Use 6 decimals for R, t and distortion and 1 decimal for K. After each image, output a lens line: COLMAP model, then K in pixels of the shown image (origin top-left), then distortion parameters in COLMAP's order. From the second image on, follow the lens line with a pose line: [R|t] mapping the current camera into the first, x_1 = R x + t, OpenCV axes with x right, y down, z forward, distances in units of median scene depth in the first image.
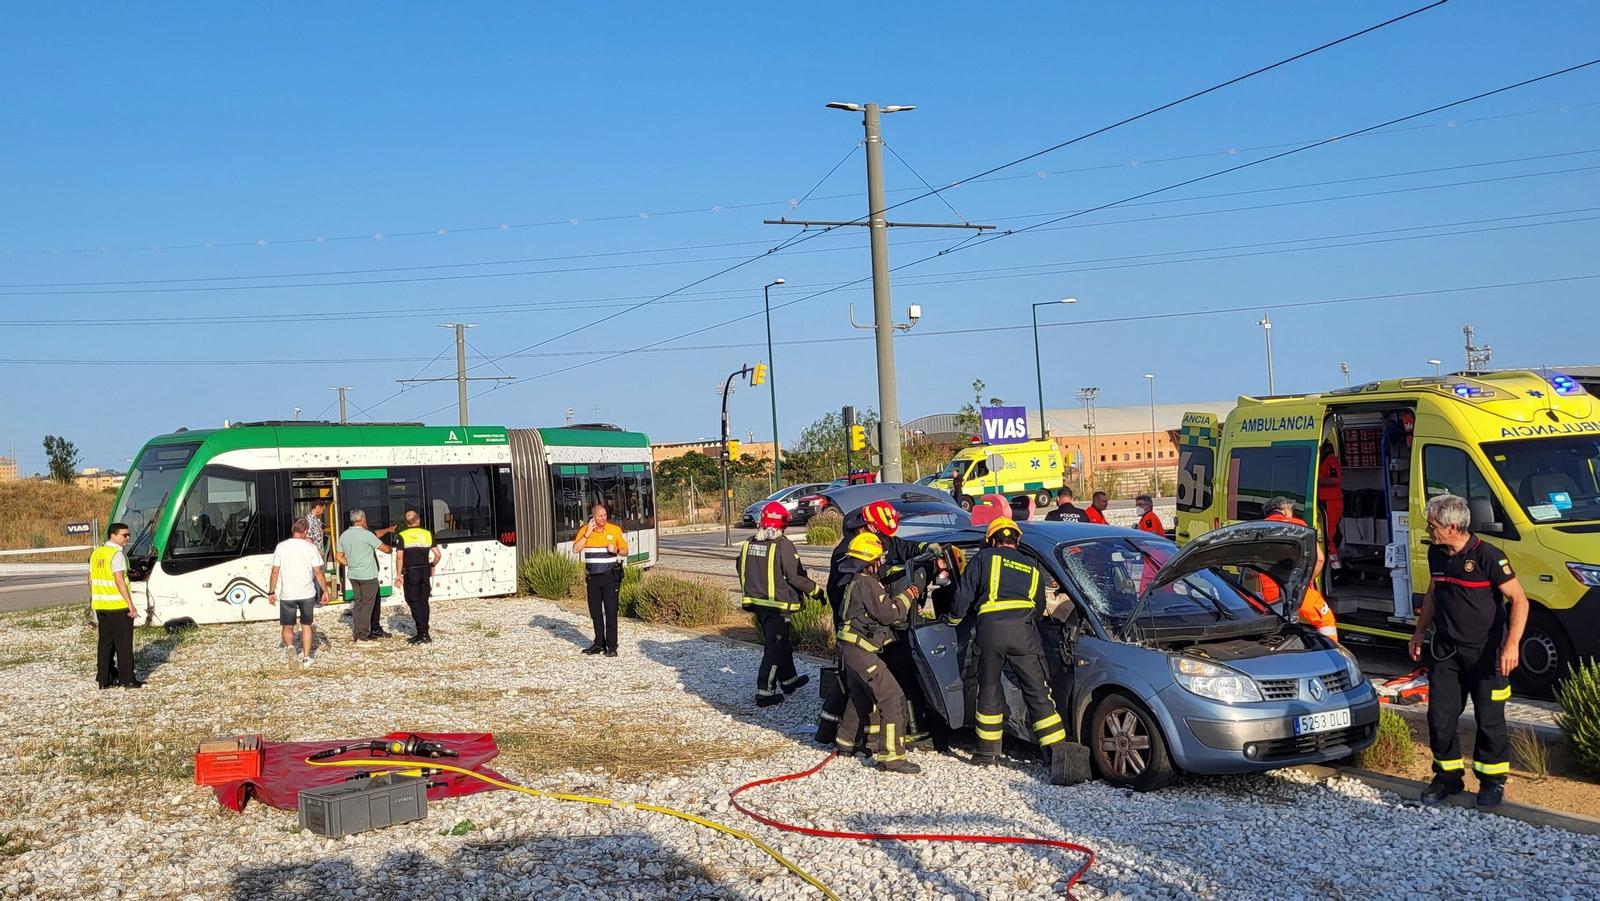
lens RADIAL K [[1512.8, 0, 797.6], [0, 1512.8, 437.3], [0, 0, 1]] dist [0.045666, -0.032140]
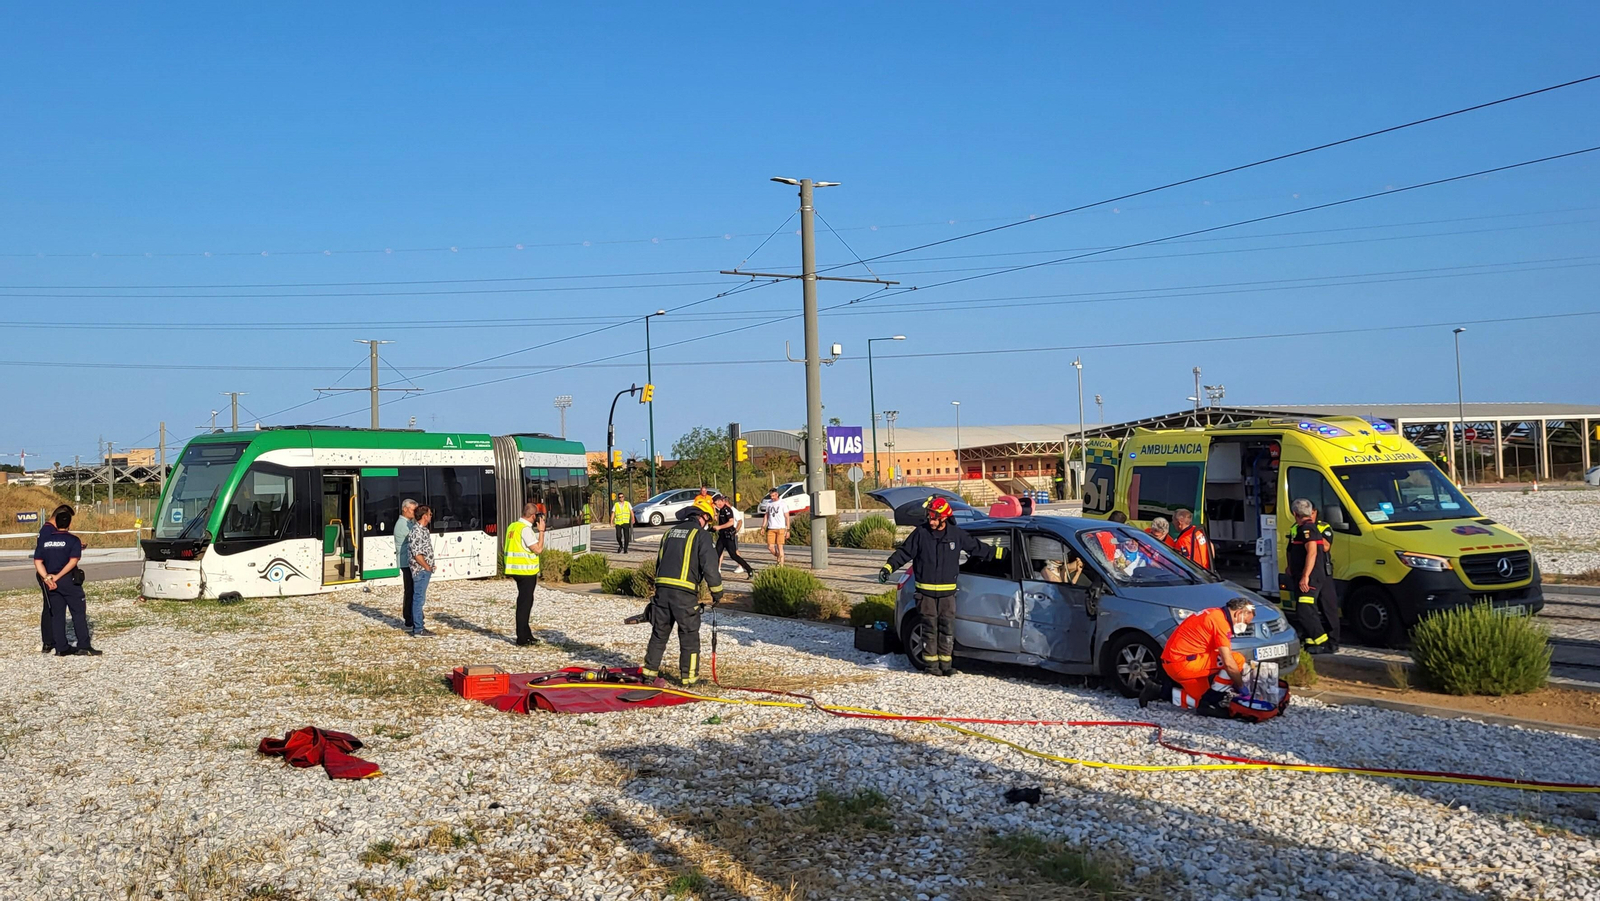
lens RADIAL K [[1363.7, 0, 804.8], [0, 1363.7, 412.3], [0, 0, 1]] dist [0.050016, -0.044793]
pose [[0.990065, 0.027488, 0.137899, -0.110259], [-0.023660, 0.999290, -0.029328, 0.001263], [-0.138607, 0.025774, 0.990012, -0.099669]]
